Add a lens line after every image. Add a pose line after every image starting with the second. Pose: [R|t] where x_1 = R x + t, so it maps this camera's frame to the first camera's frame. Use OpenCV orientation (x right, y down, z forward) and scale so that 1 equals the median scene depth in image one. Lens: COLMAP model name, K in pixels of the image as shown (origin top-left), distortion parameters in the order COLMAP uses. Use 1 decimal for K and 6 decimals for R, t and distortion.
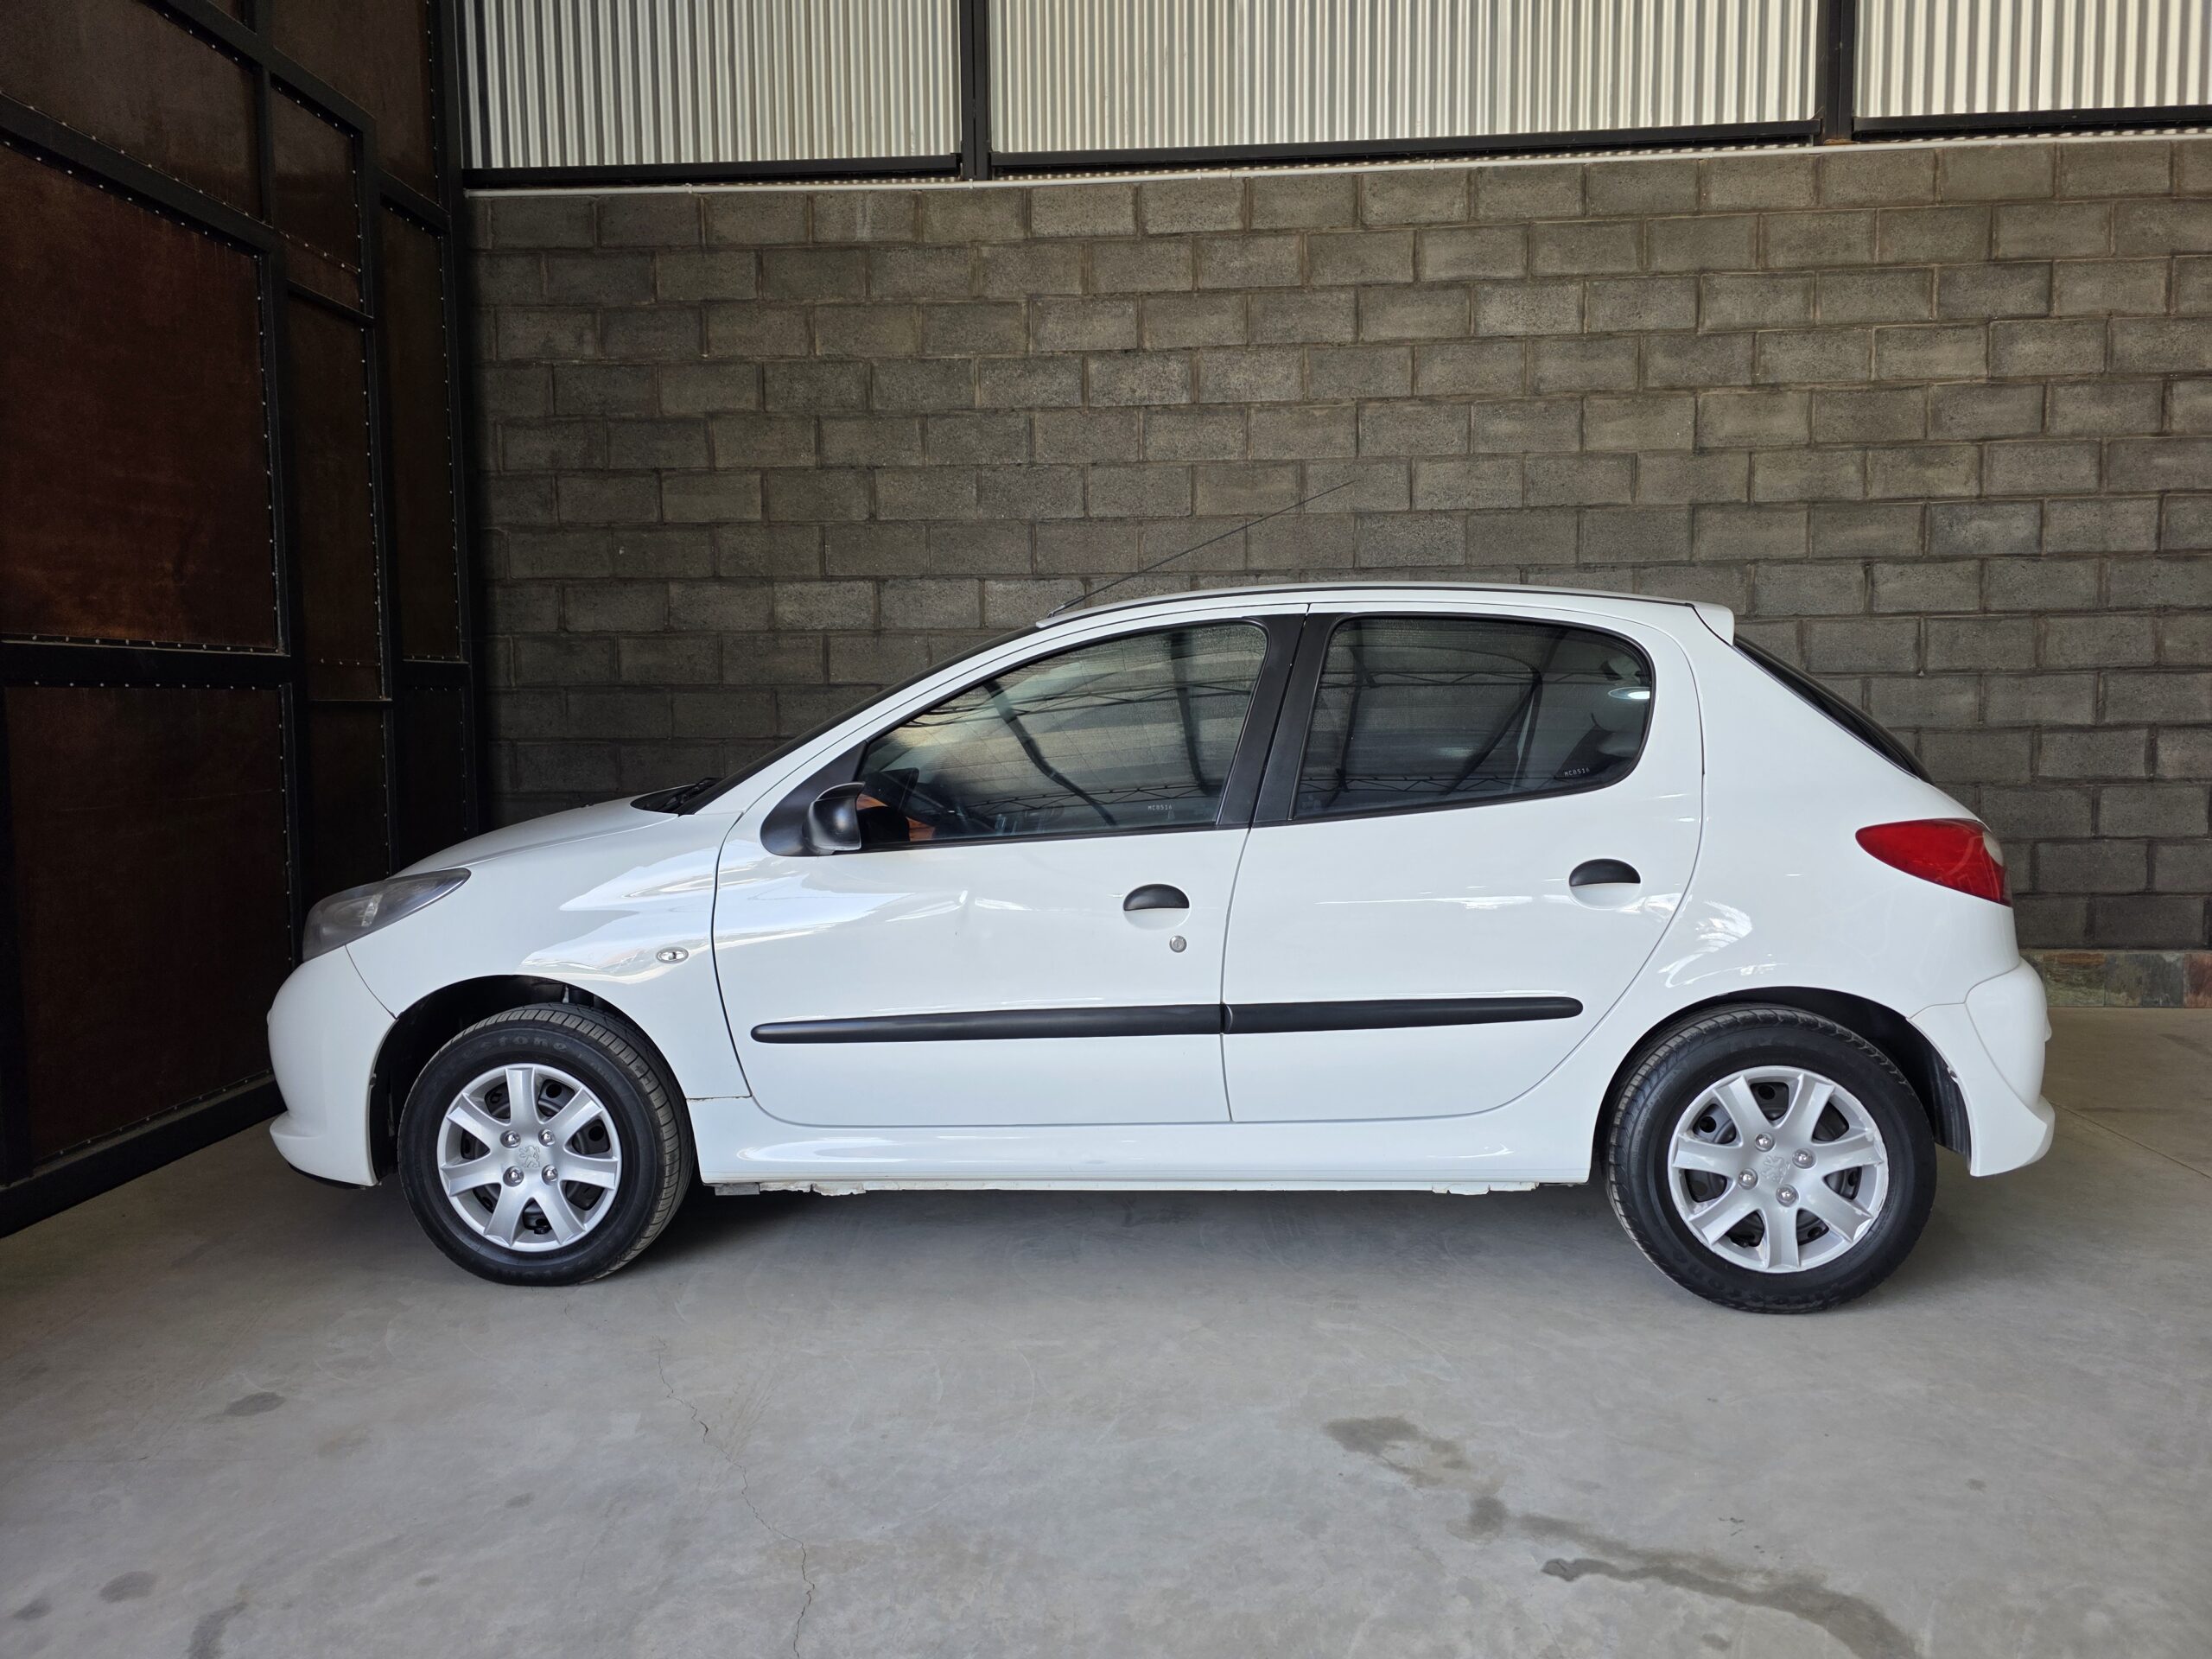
lens RADIAL K [[1494.0, 0, 1113.2], [0, 1494.0, 823.5], [0, 0, 1]] dist [0.051688, -0.052161]
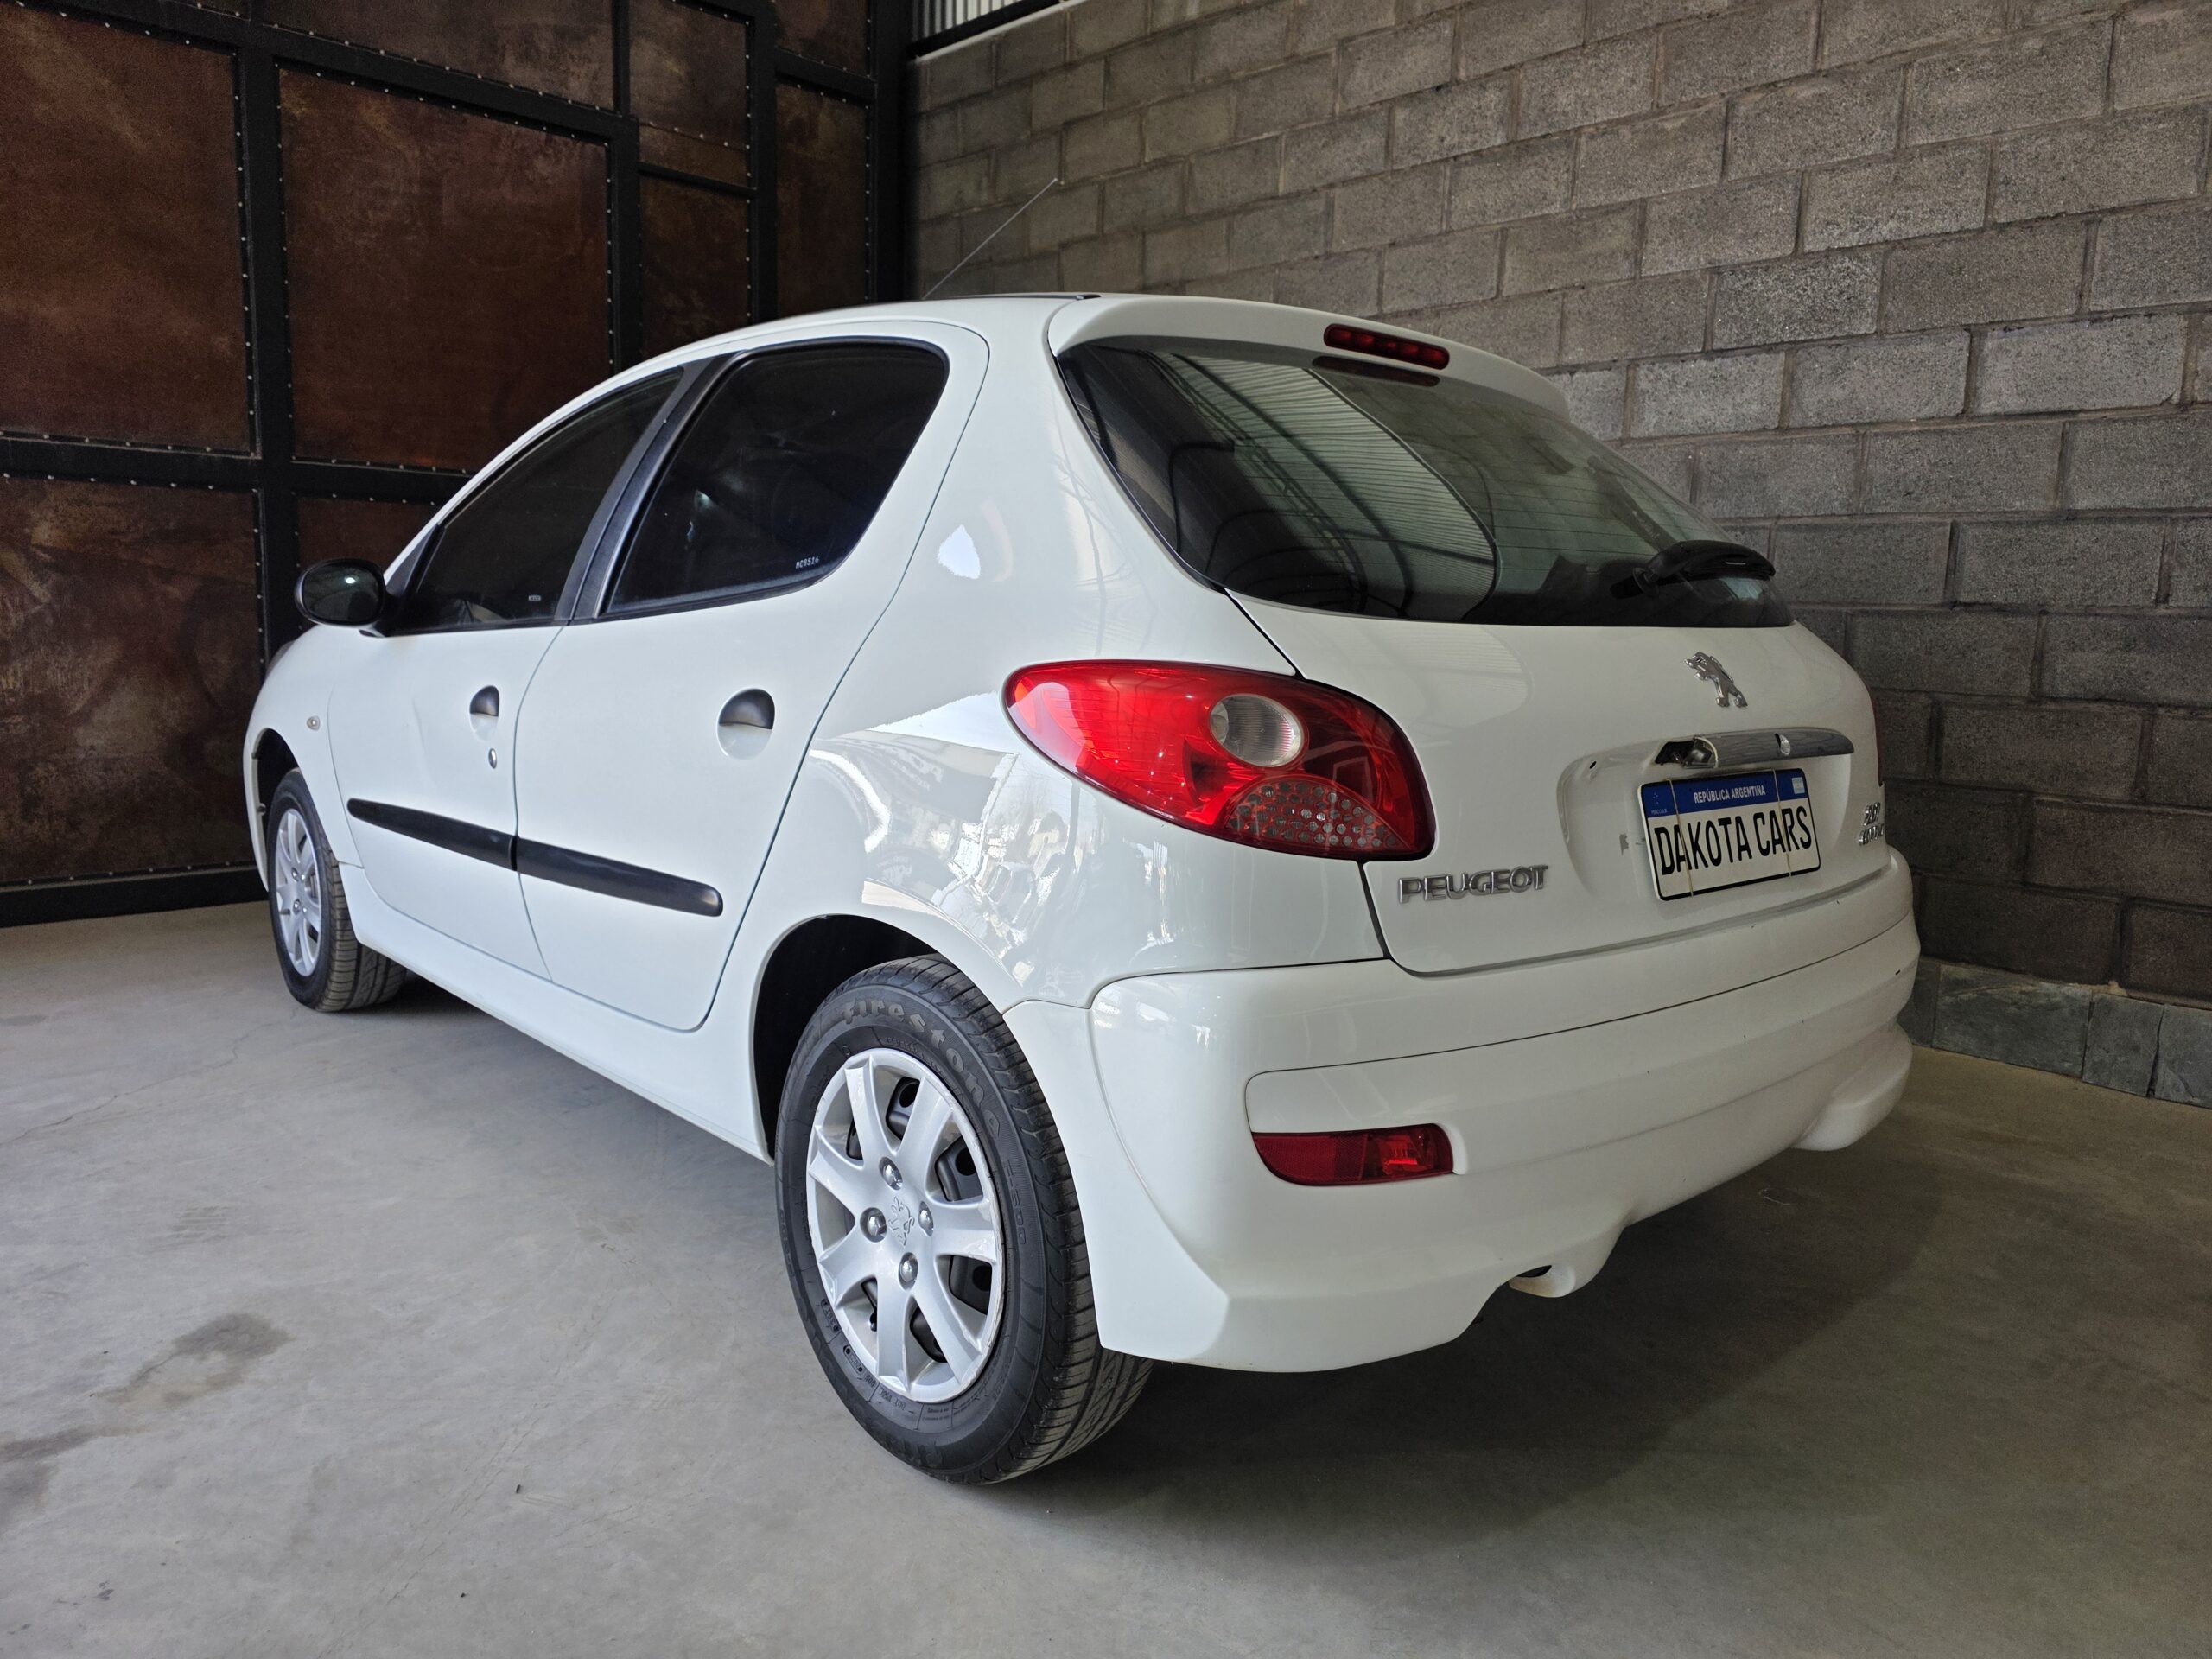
lens RADIAL K [[1494.0, 0, 1067.8], [0, 1494.0, 808.6], [0, 0, 1]] dist [0.051688, -0.052161]
pose [[0.729045, 0.126915, -0.672596, 0.442779], [-0.093749, 0.991913, 0.085551, 0.003222], [0.678015, 0.000685, 0.735048, 0.306442]]
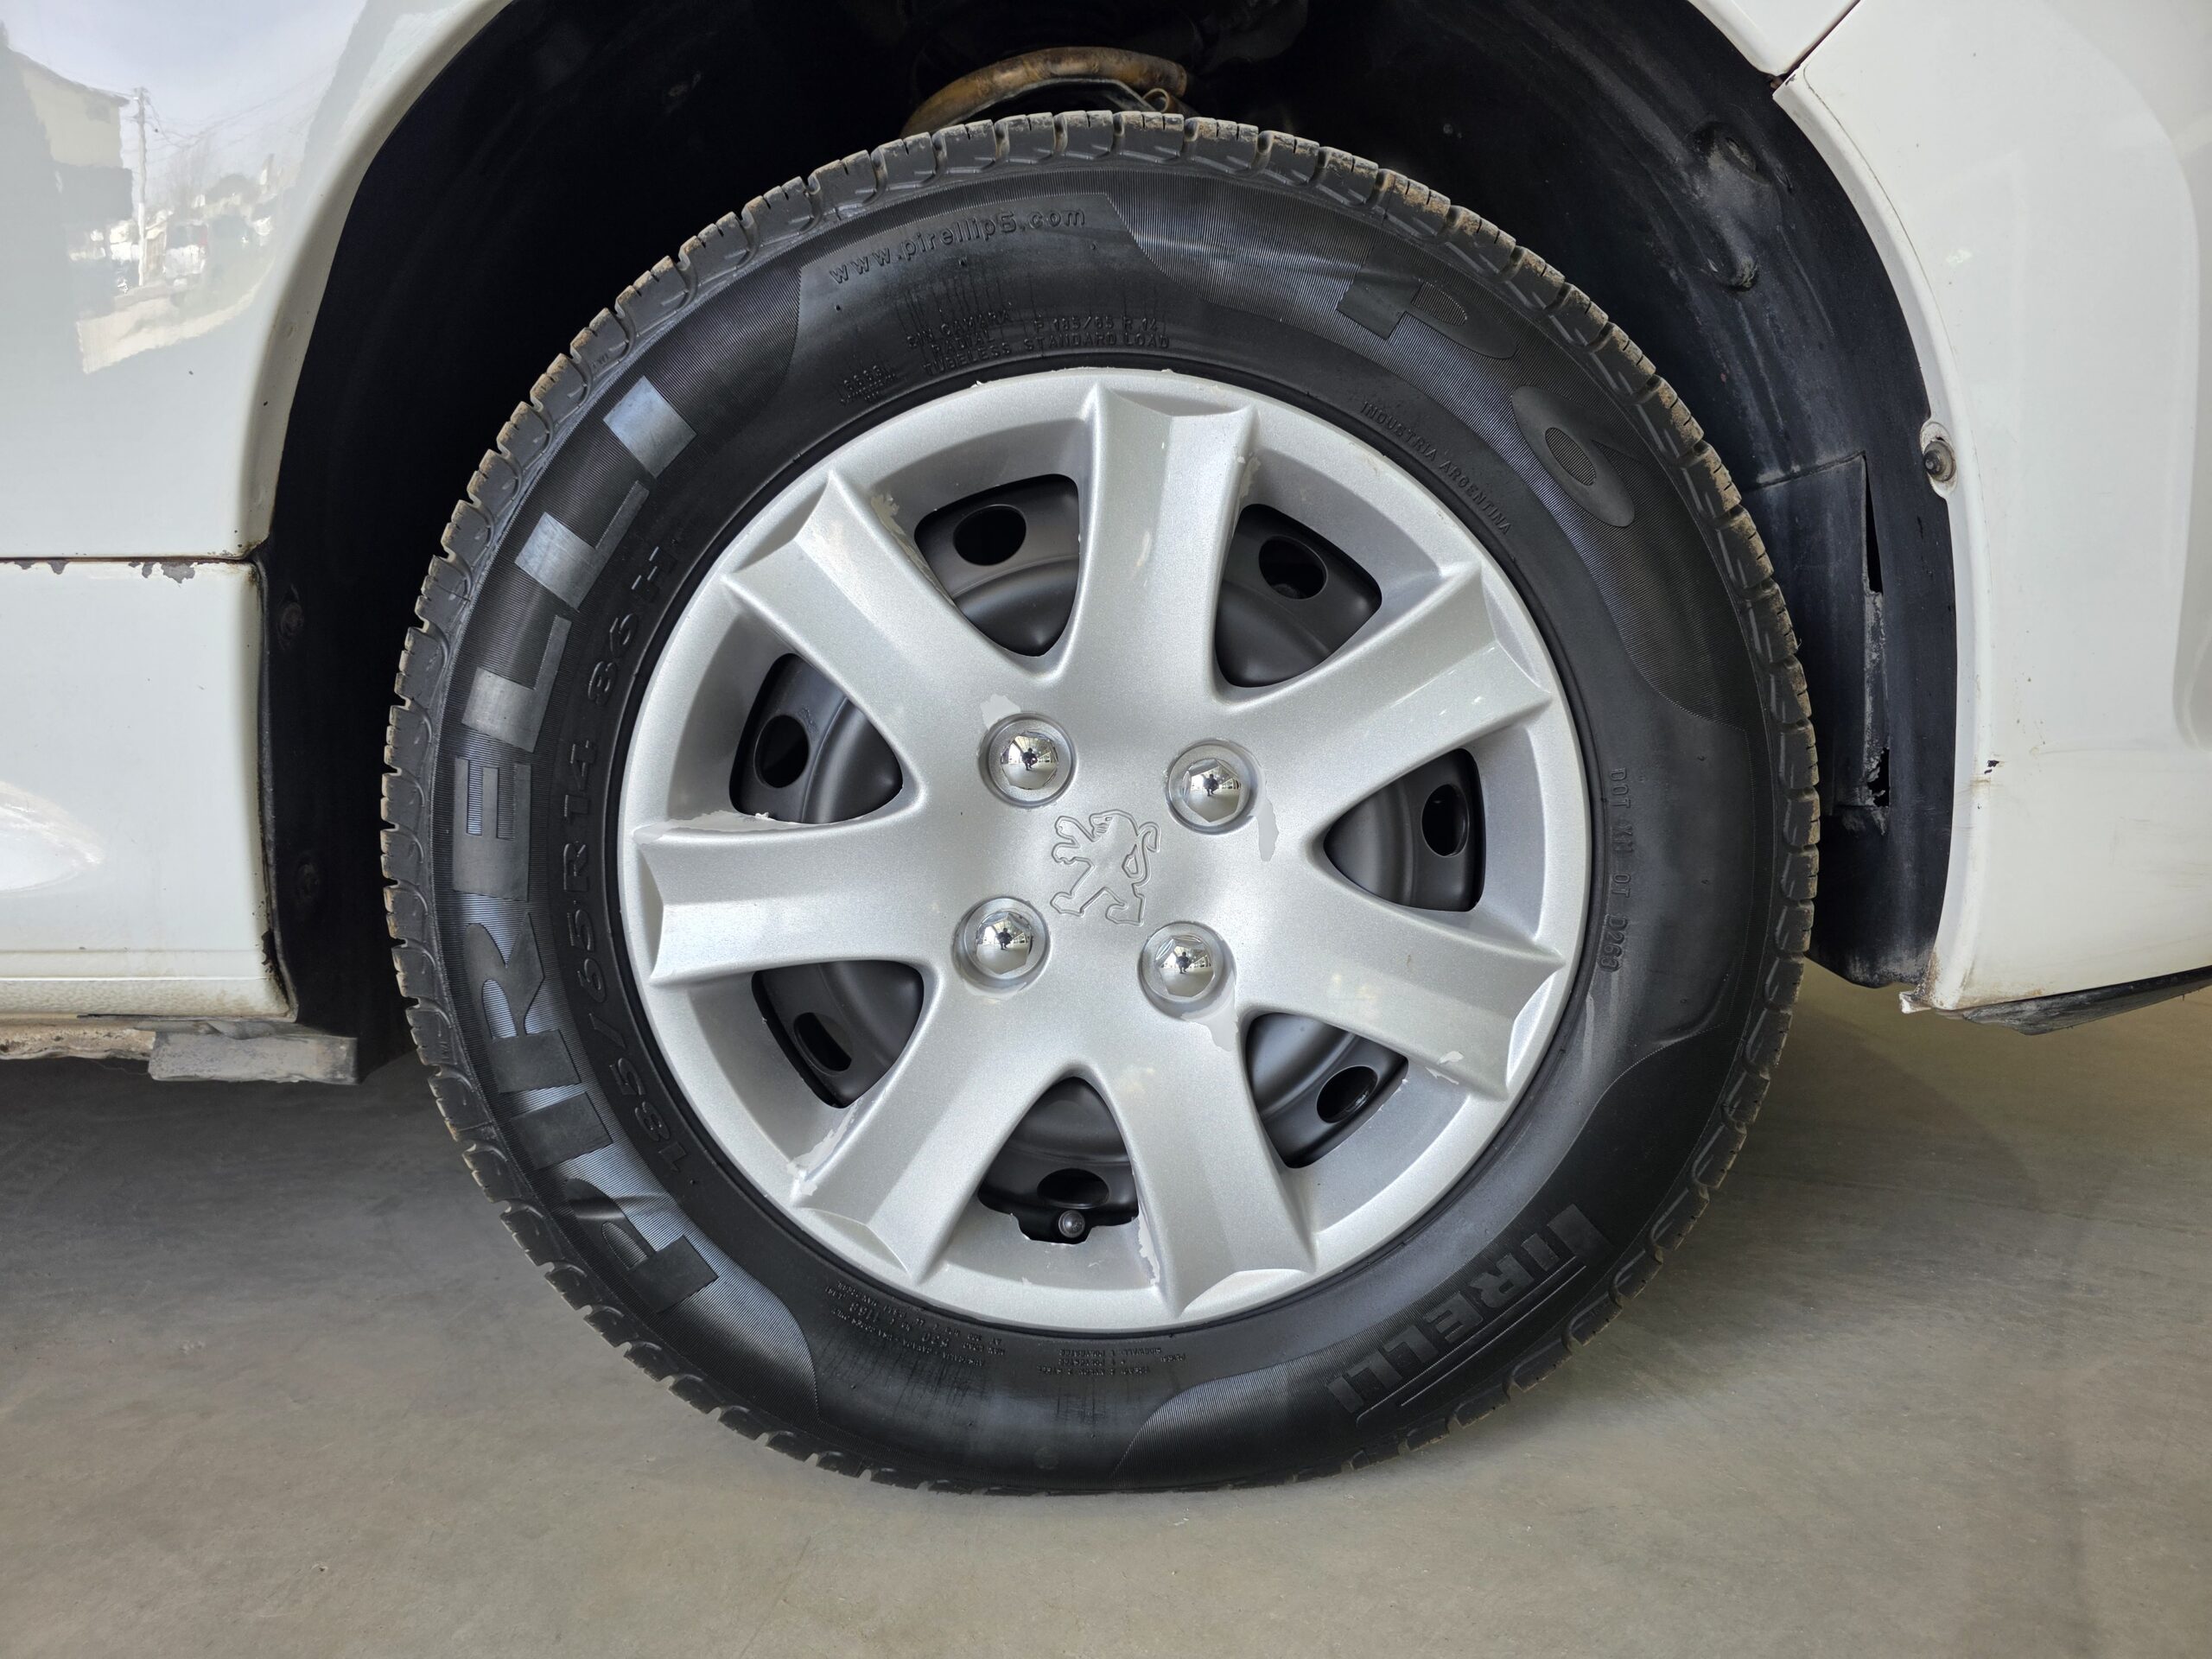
lens RADIAL K [[1494.0, 0, 1109.1], [0, 1494.0, 835.2], [0, 0, 1]] dist [0.051688, -0.052161]
pose [[0.987448, -0.012297, 0.157462, 0.438370], [0.007378, 0.999467, 0.031787, 0.236709], [-0.157769, -0.030226, 0.987013, 0.837723]]
